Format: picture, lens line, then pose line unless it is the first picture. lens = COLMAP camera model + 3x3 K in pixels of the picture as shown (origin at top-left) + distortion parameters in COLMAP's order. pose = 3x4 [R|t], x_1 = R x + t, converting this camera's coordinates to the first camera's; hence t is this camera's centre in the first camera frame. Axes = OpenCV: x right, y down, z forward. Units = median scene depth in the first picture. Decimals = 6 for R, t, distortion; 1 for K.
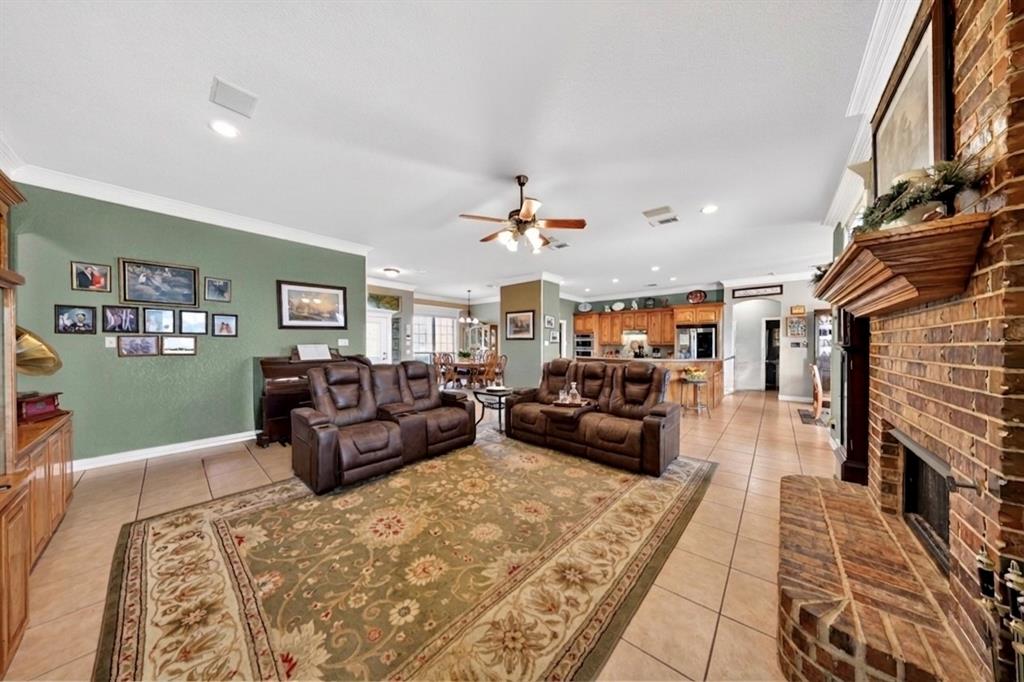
lens RADIAL K [[313.7, 0, 511.2], [0, 313.7, 345.1], [0, 0, 1]] dist [0.000875, 0.000045]
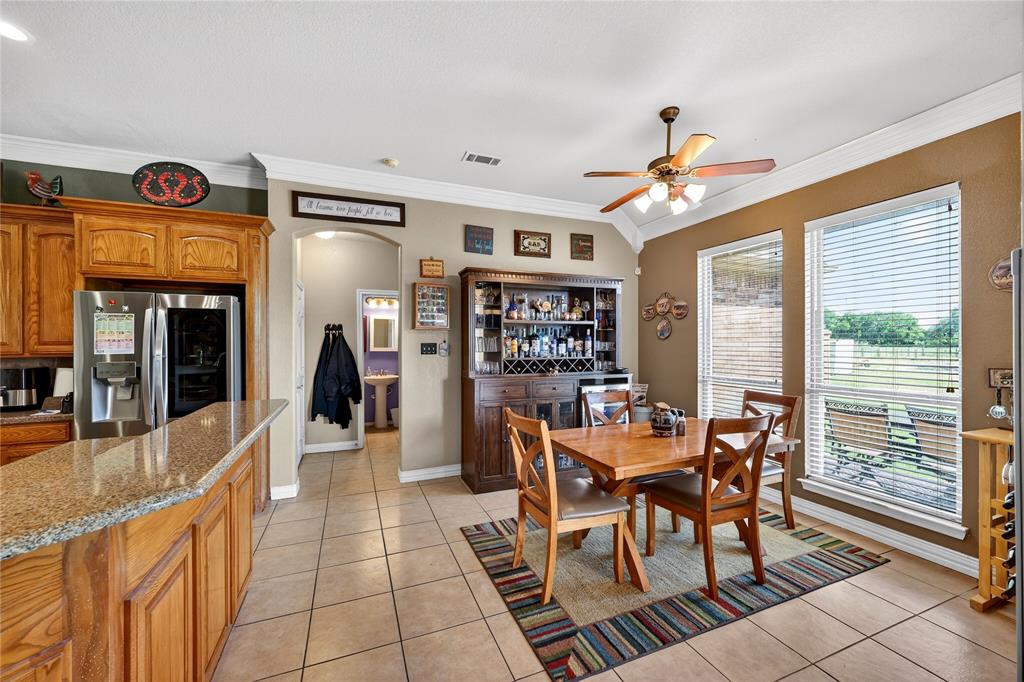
lens RADIAL K [[394.2, 0, 505.2], [0, 394.2, 339.3], [0, 0, 1]] dist [0.008235, -0.000028]
pose [[0.453201, -0.003031, 0.891403, 0.659840], [0.008126, 0.999967, -0.000732, -0.018135], [-0.891371, 0.007575, 0.453211, 0.927599]]
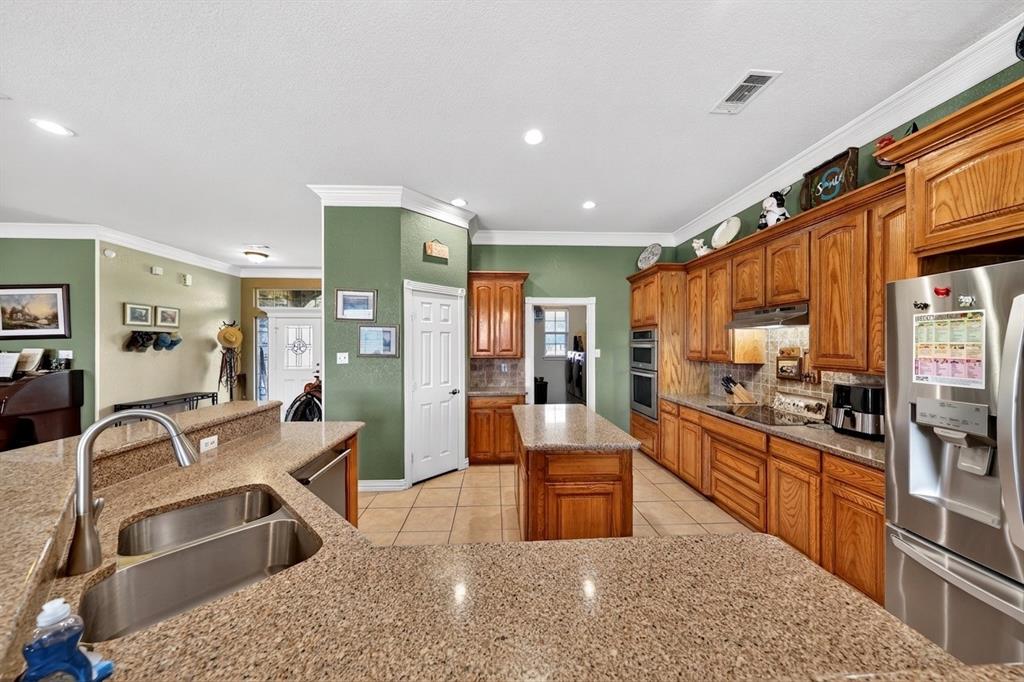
lens RADIAL K [[343.9, 0, 510.8], [0, 343.9, 344.9], [0, 0, 1]] dist [-0.000019, 0.000007]
pose [[0.691662, -0.001041, -0.722220, 0.851143], [-0.000284, 0.999998, -0.001714, -0.031906], [0.722221, 0.001390, 0.691661, 1.219042]]
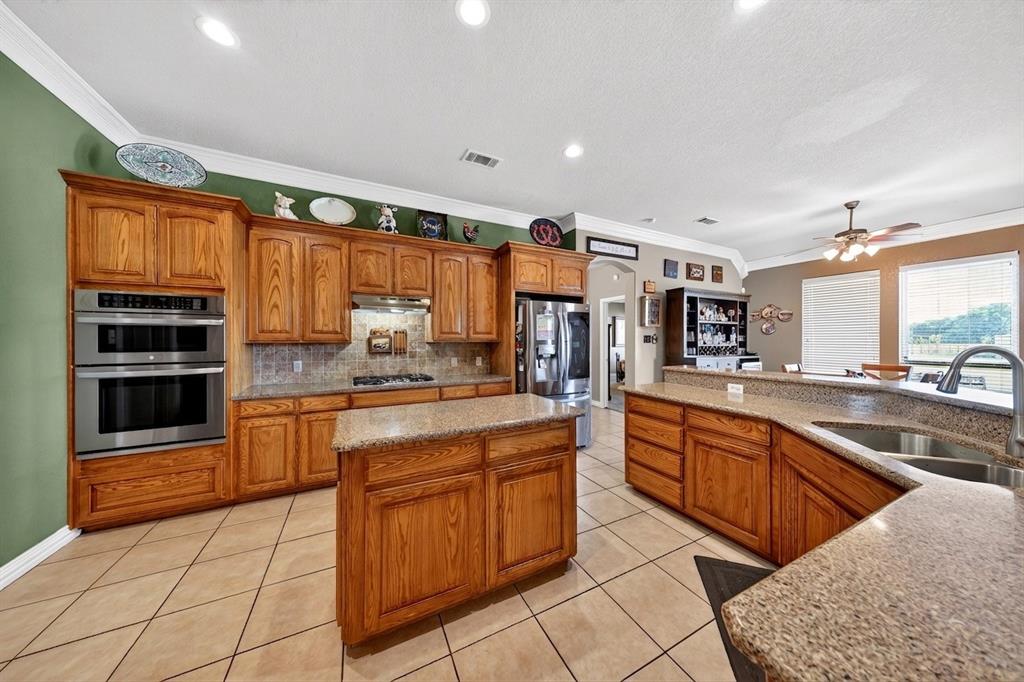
lens RADIAL K [[313.7, 0, 516.9], [0, 313.7, 337.9], [0, 0, 1]] dist [0.000875, 0.000045]
pose [[0.368595, -0.002714, 0.929586, 0.256767], [0.004687, 0.999988, 0.001061, -0.008007], [-0.929578, 0.003967, 0.368603, 1.422778]]
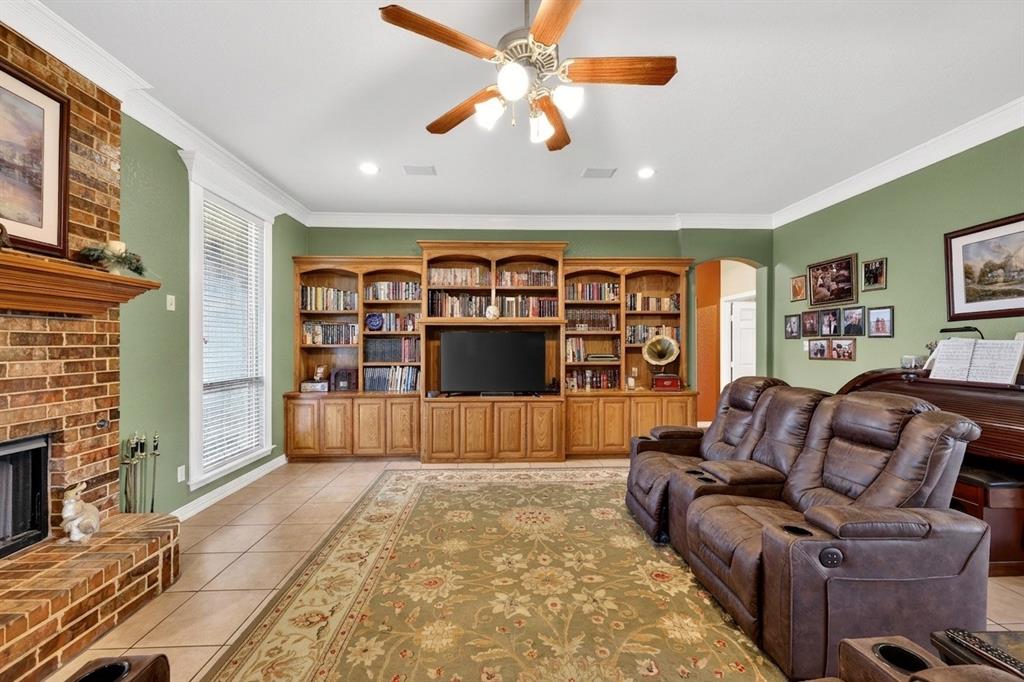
lens RADIAL K [[394.2, 0, 507.6], [0, 394.2, 341.9], [0, 0, 1]] dist [0.008235, -0.000028]
pose [[-0.727986, -0.005535, -0.685569, 0.272216], [-0.004480, 0.999984, -0.003317, -0.008723], [0.685577, 0.000656, -0.728000, 0.872536]]
